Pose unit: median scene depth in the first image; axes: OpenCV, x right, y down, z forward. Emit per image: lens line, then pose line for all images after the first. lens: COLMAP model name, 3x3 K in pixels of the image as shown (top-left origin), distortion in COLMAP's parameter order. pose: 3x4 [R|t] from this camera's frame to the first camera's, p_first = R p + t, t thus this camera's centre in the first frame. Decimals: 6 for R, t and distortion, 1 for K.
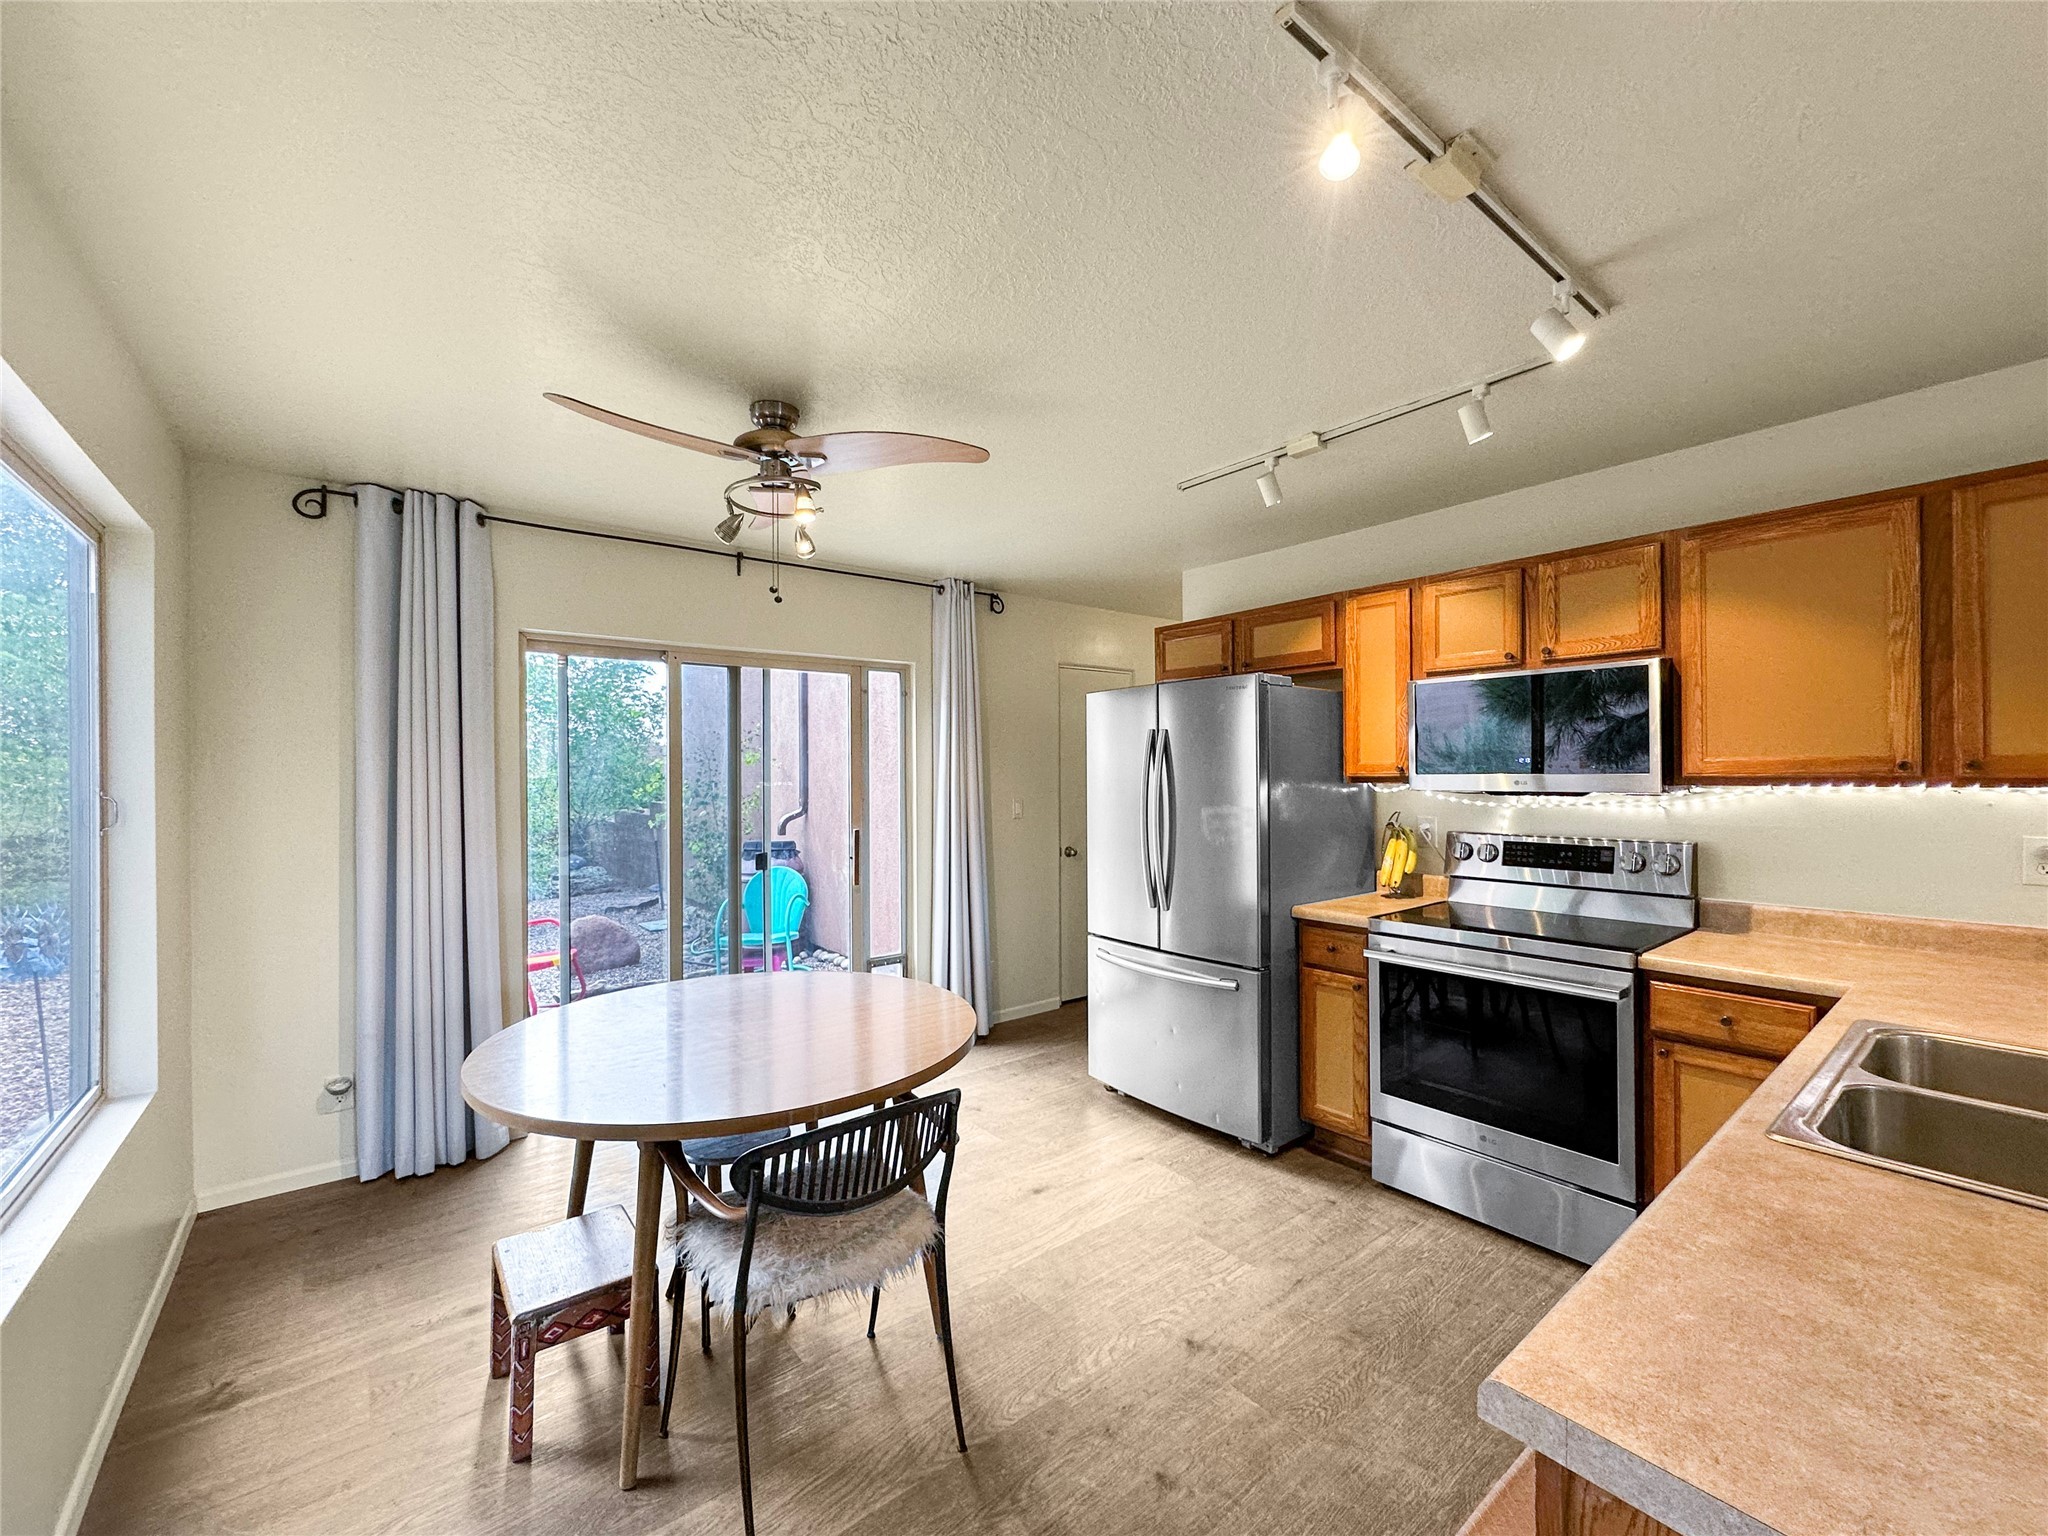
lens RADIAL K [[829.1, 0, 1017.9], [0, 829.1, 776.1], [0, 0, 1]] dist [-0.001550, -0.000270]
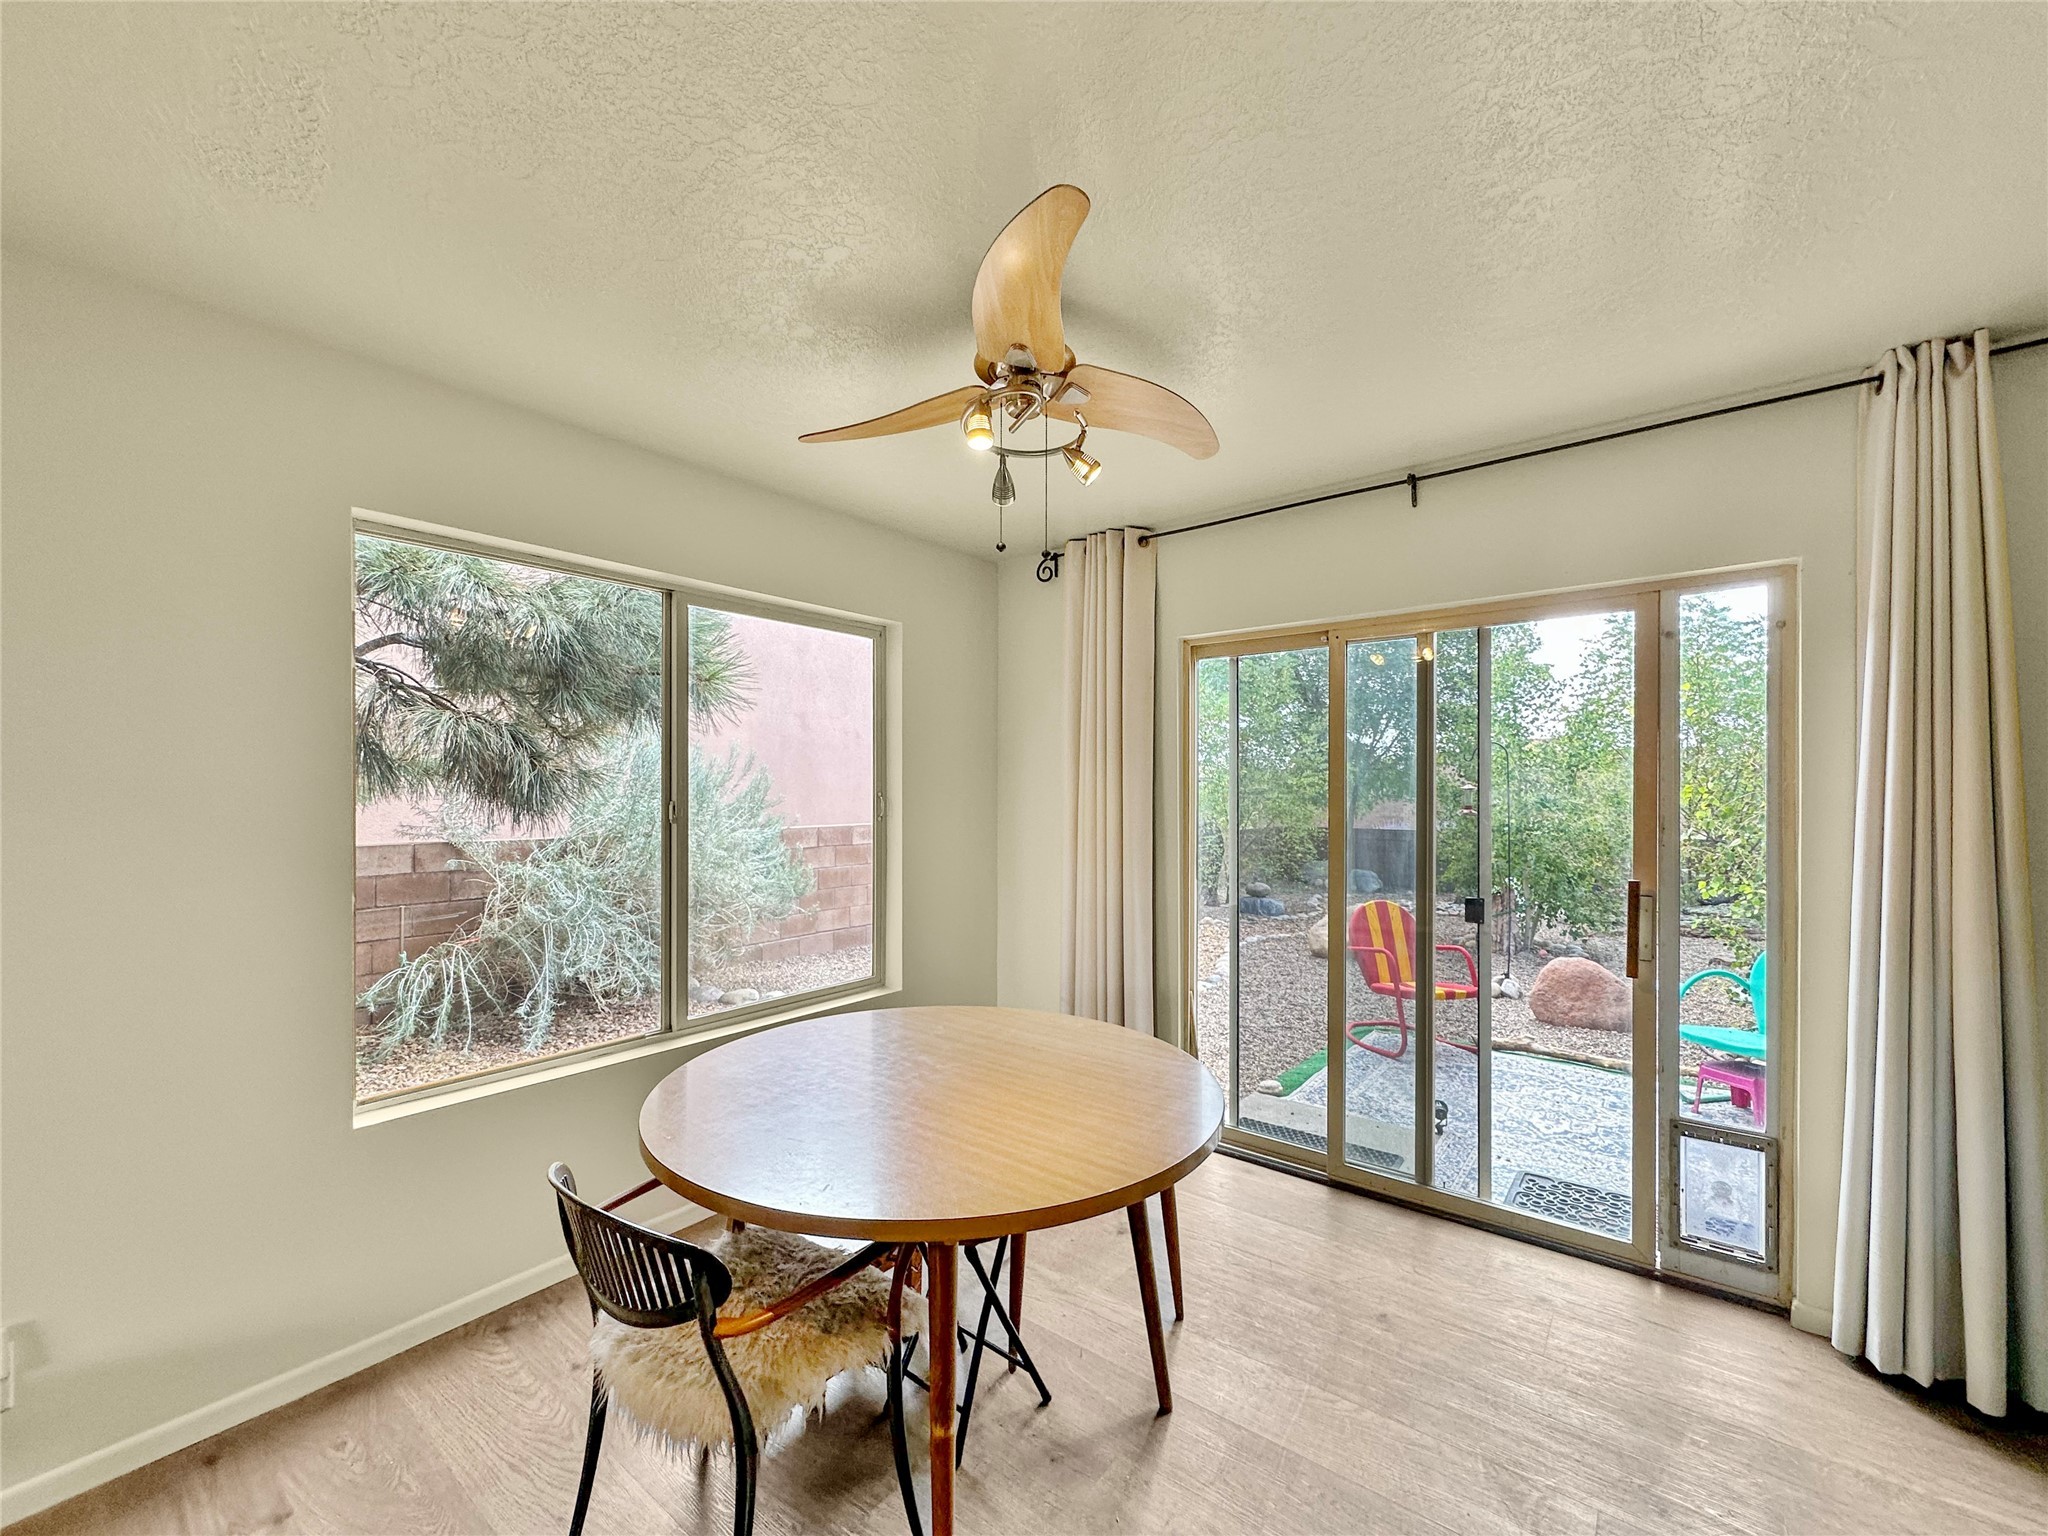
lens RADIAL K [[829.1, 0, 1017.9], [0, 829.1, 776.1], [0, 0, 1]] dist [-0.001550, -0.000270]
pose [[0.228083, -0.009471, -0.973596, 0.373569], [-0.008985, 0.999890, -0.011831, 0.005789], [0.973600, 0.011447, 0.227973, 0.657668]]
